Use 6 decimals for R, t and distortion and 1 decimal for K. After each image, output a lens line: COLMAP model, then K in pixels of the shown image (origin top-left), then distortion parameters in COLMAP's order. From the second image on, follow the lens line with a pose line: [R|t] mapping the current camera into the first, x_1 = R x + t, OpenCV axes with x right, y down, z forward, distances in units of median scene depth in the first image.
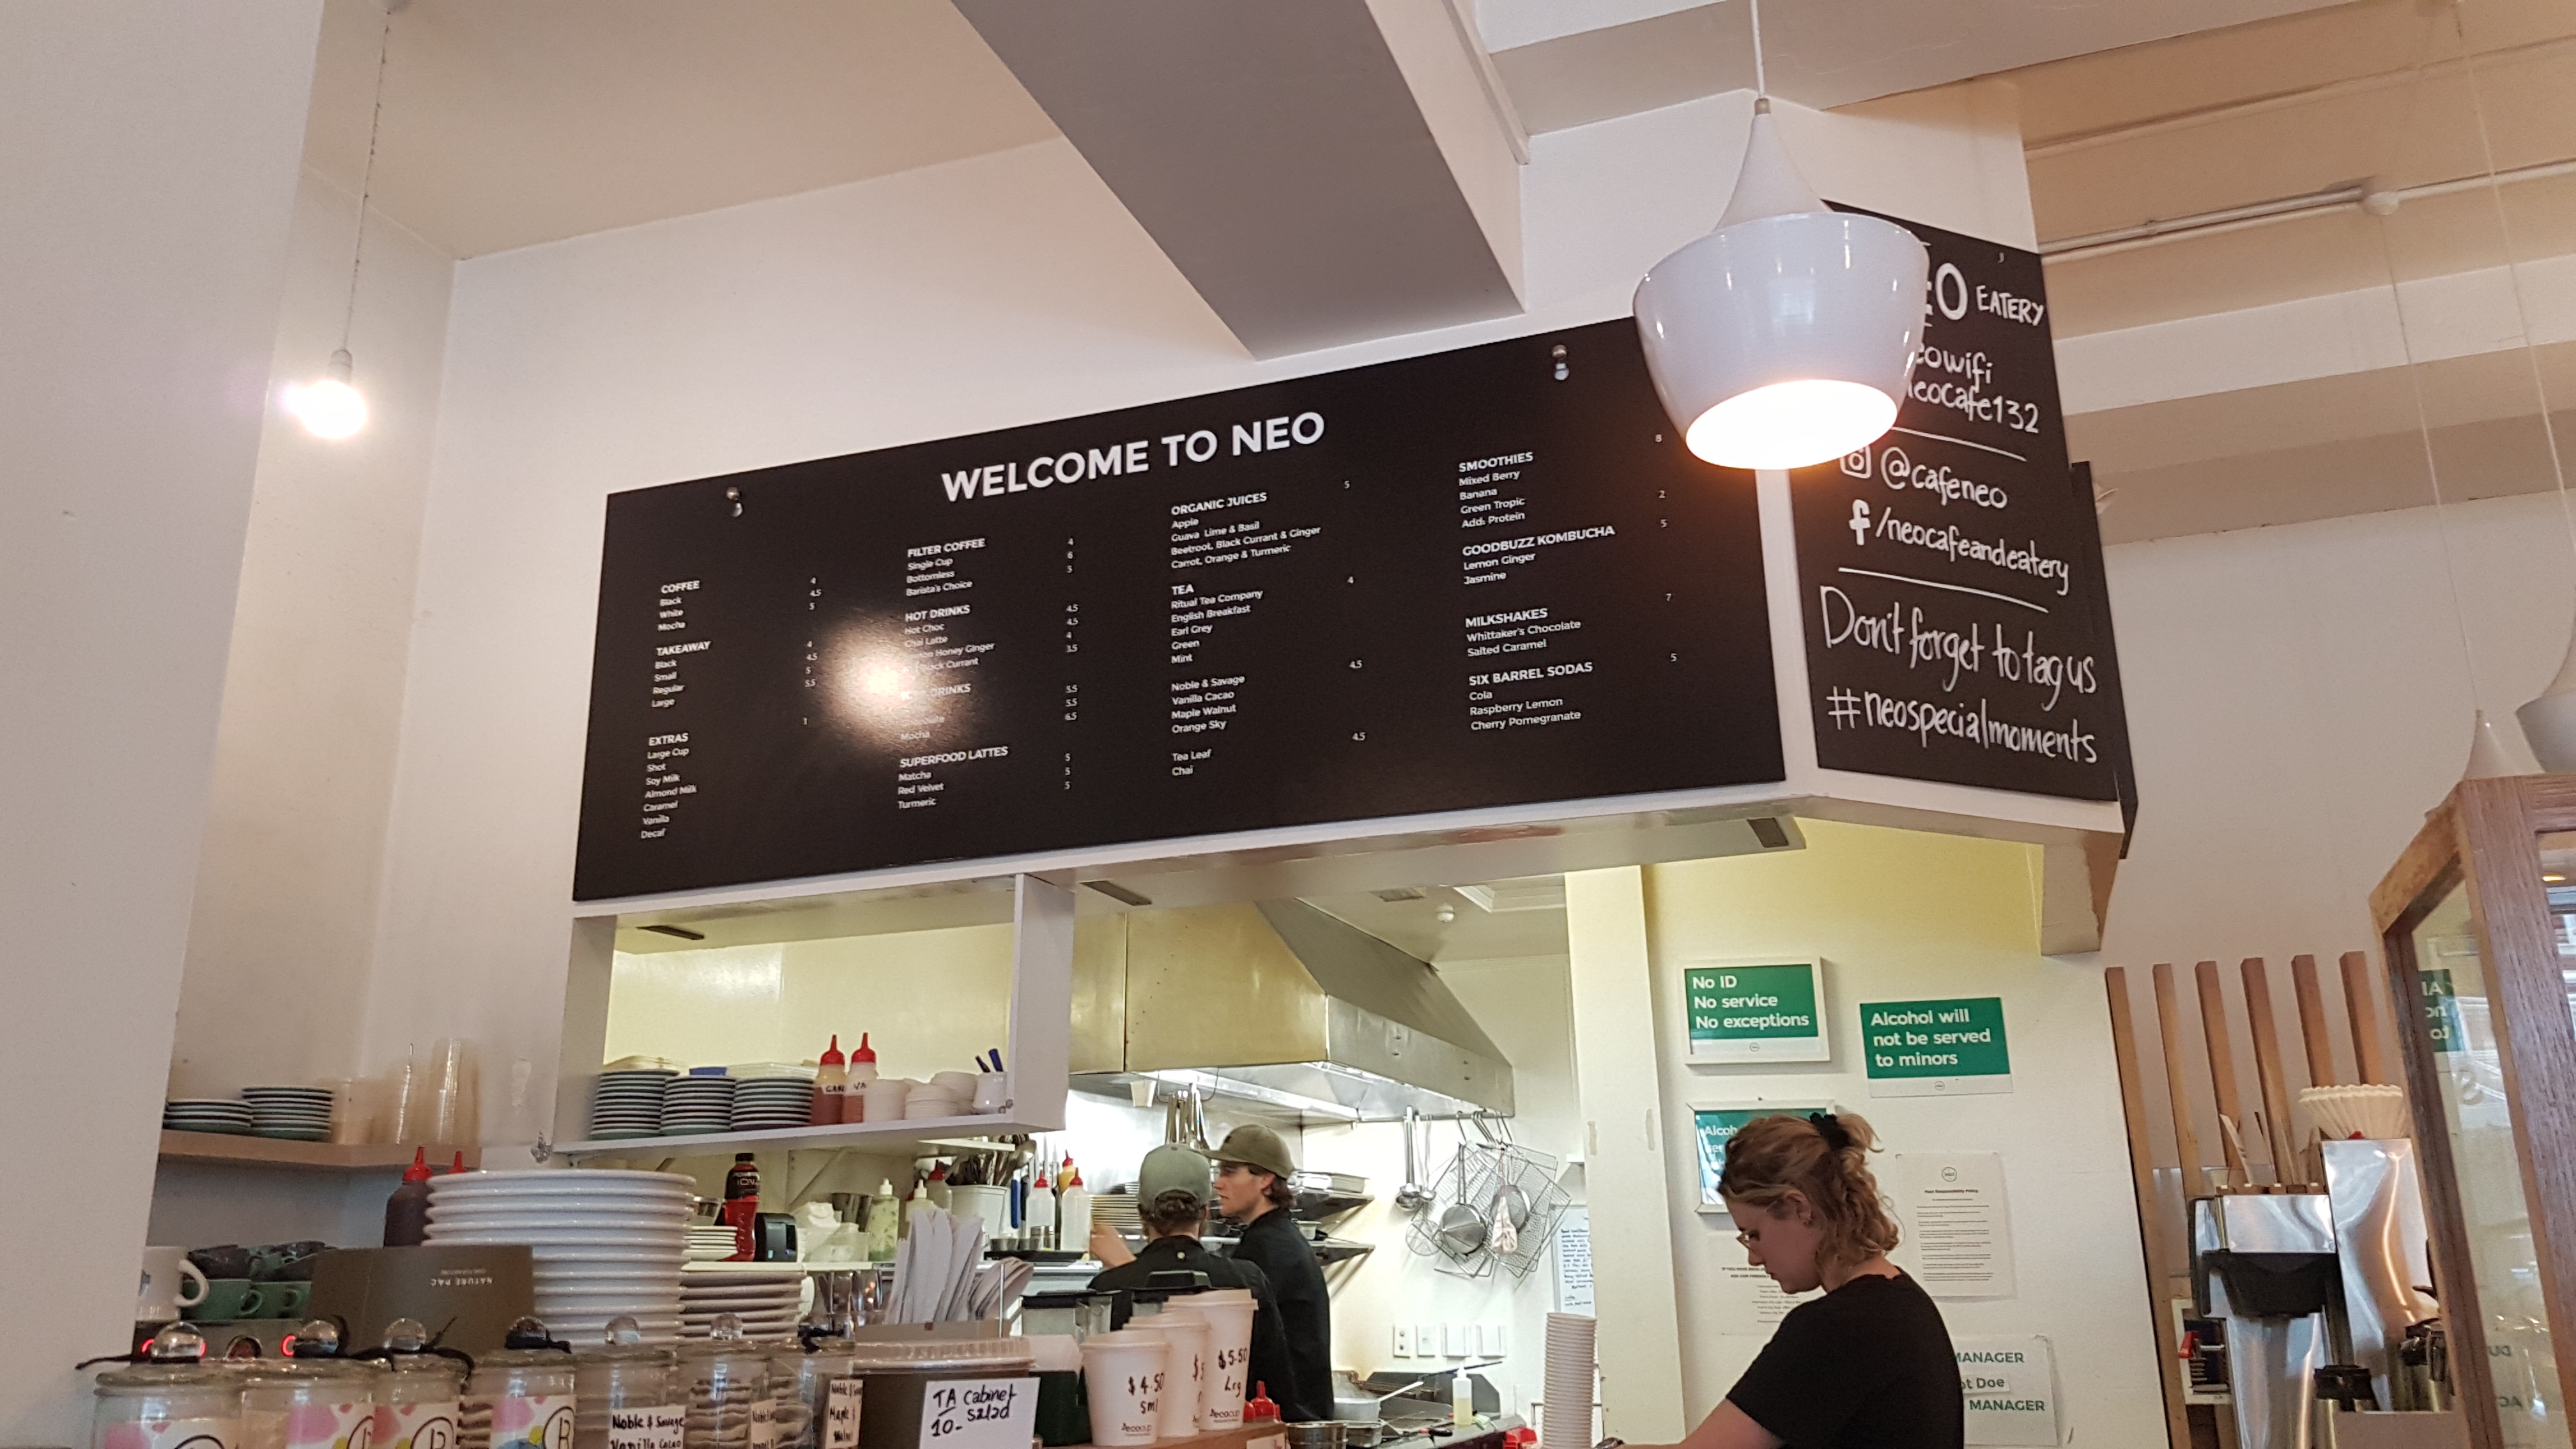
lens RADIAL K [[1998.8, 0, 1292.8], [0, 1998.8, 698.5], [0, 0, 1]] dist [0.191920, -0.002947]
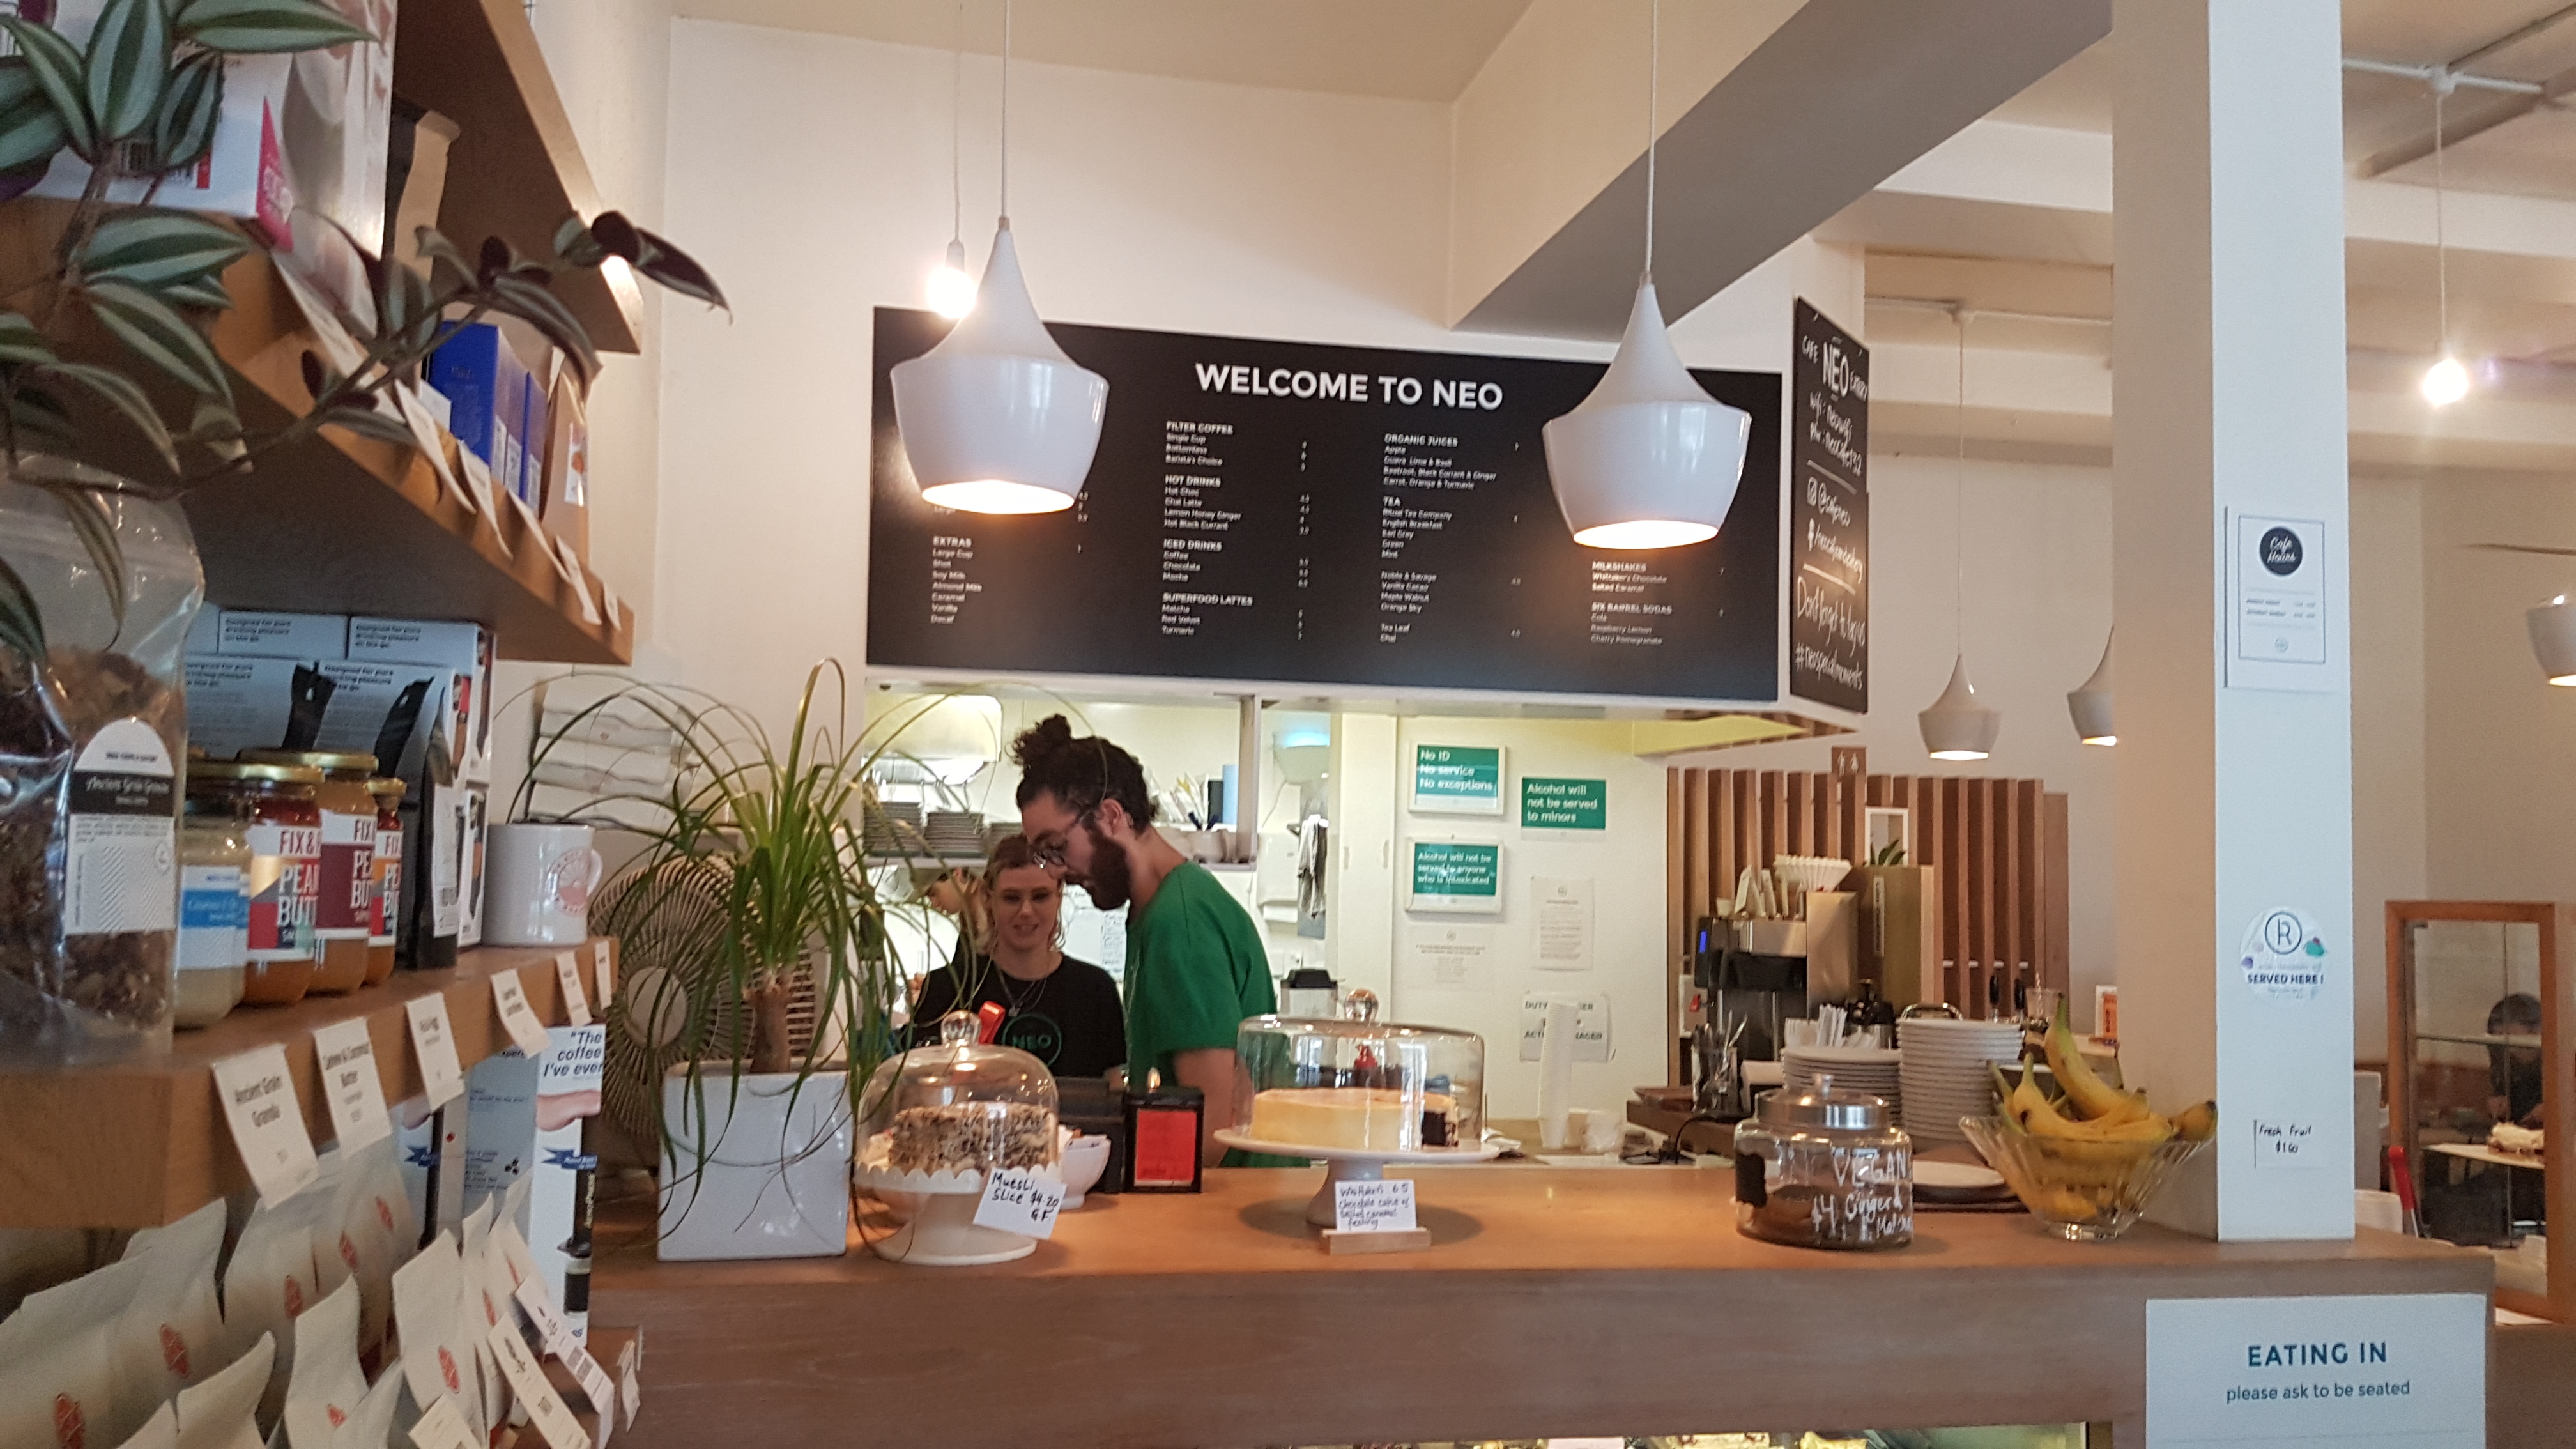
lens RADIAL K [[1998.8, 0, 1267.0], [0, 1998.8, 735.0], [0, 0, 1]] dist [0.191920, -0.002947]
pose [[0.856754, 0.076484, 0.510023, -0.781623], [-0.186862, 0.967781, 0.168766, -0.110661], [-0.480683, -0.239894, 0.843442, -0.140328]]
